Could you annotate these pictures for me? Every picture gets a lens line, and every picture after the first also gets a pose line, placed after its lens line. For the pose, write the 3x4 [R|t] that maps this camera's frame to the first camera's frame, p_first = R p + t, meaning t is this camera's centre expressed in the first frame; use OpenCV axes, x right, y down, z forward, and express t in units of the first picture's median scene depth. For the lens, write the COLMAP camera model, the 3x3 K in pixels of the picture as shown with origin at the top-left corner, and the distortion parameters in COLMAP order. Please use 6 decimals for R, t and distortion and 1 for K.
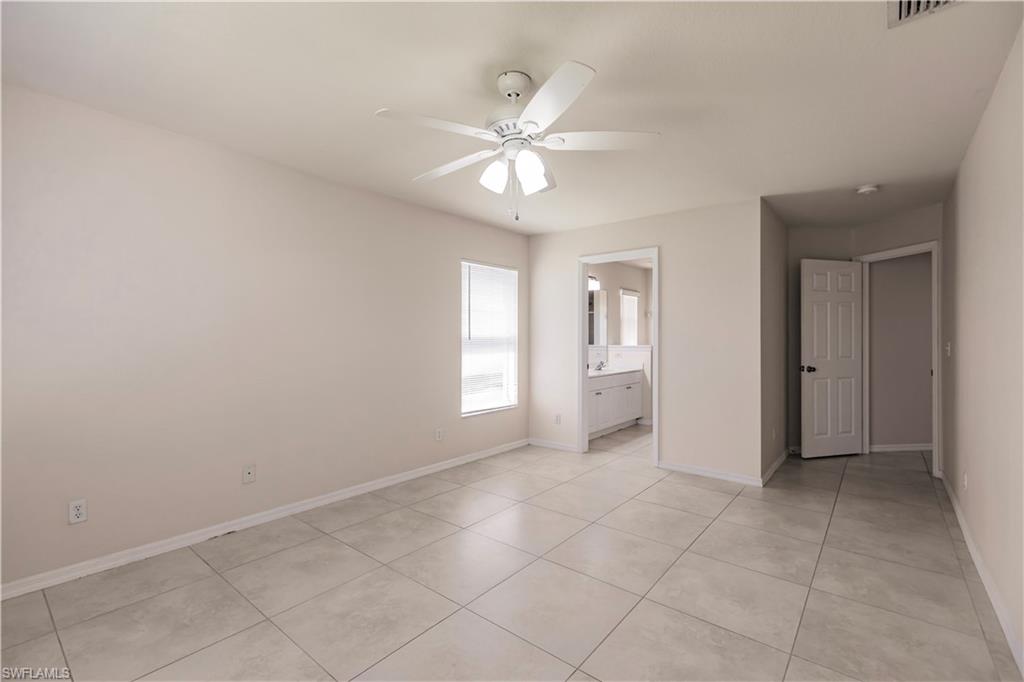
lens RADIAL K [[453.2, 0, 510.2], [0, 453.2, 334.8], [0, 0, 1]] dist [0.002029, -0.000898]
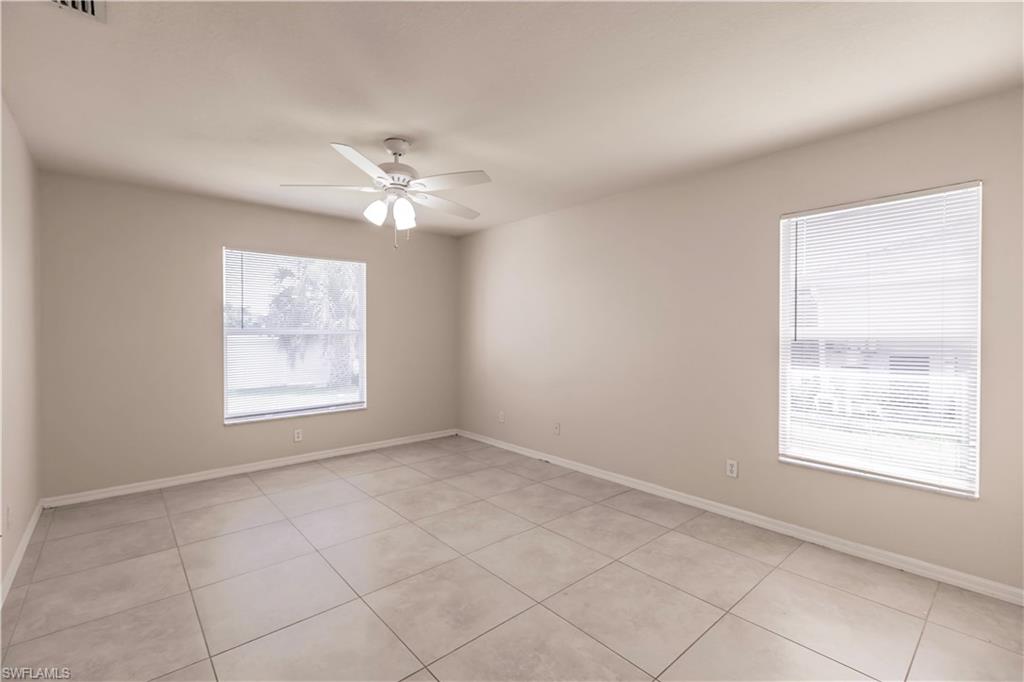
lens RADIAL K [[453.2, 0, 510.2], [0, 453.2, 334.8], [0, 0, 1]] dist [0.002029, -0.000898]
pose [[-0.162854, 0.003274, -0.986645, 0.712817], [0.004091, 0.999988, 0.002643, -0.002035], [0.986642, -0.003606, -0.162866, 0.864010]]
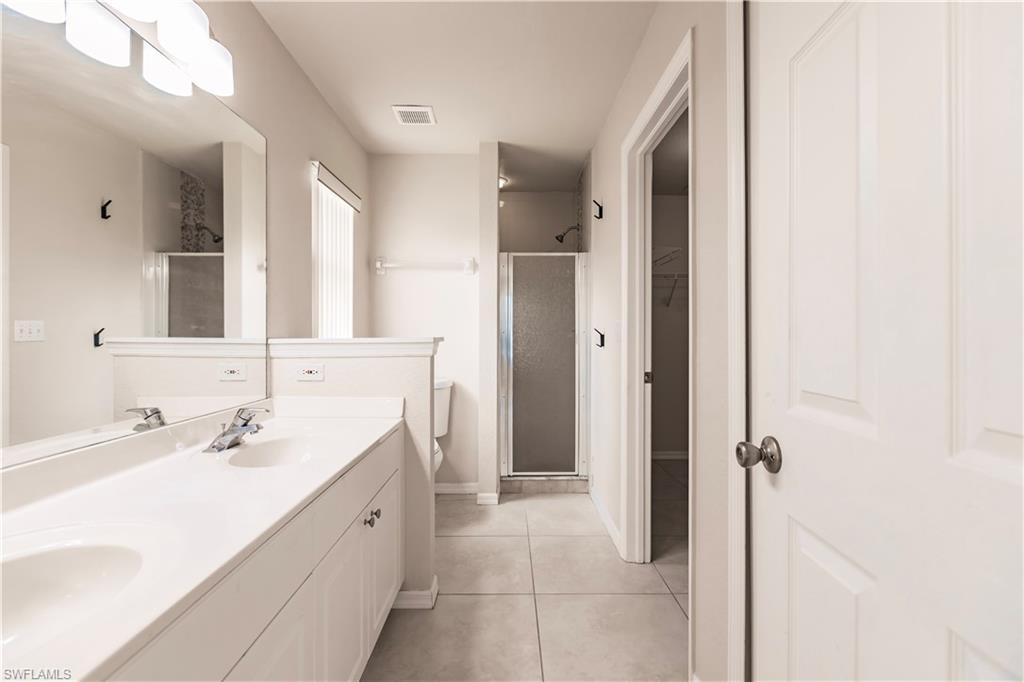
lens RADIAL K [[476.8, 0, 506.4], [0, 476.8, 335.2], [0, 0, 1]] dist [-0.003480, -0.000160]
pose [[0.776337, -0.005164, 0.630297, 0.264064], [-0.000477, 0.999961, 0.008781, 0.033151], [-0.630318, -0.007117, 0.776304, 1.251910]]
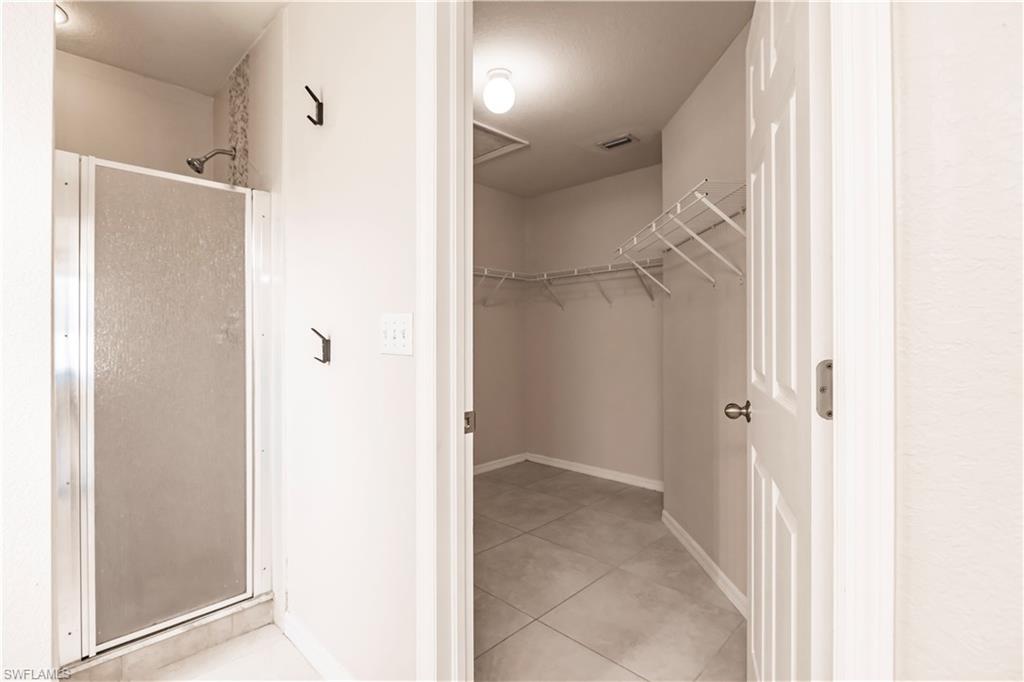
lens RADIAL K [[476.8, 0, 506.4], [0, 476.8, 335.2], [0, 0, 1]] dist [-0.003480, -0.000160]
pose [[0.100064, -0.005980, 0.994963, 0.480151], [-0.003651, 0.999973, 0.006377, 0.031950], [-0.994974, -0.004271, 0.100040, 1.563332]]
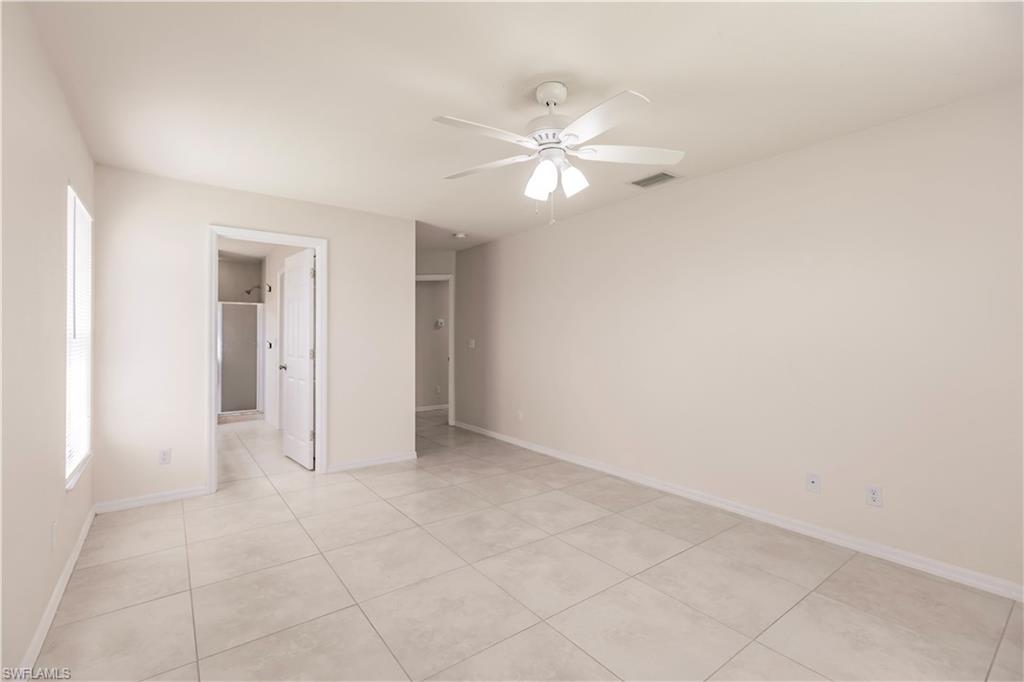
lens RADIAL K [[453.2, 0, 510.2], [0, 453.2, 334.8], [0, 0, 1]] dist [0.002029, -0.000898]
pose [[0.235731, 0.003701, 0.971811, -0.576855], [-0.006947, 0.999974, -0.002124, 0.004006], [-0.971793, -0.006251, 0.235751, 0.470852]]
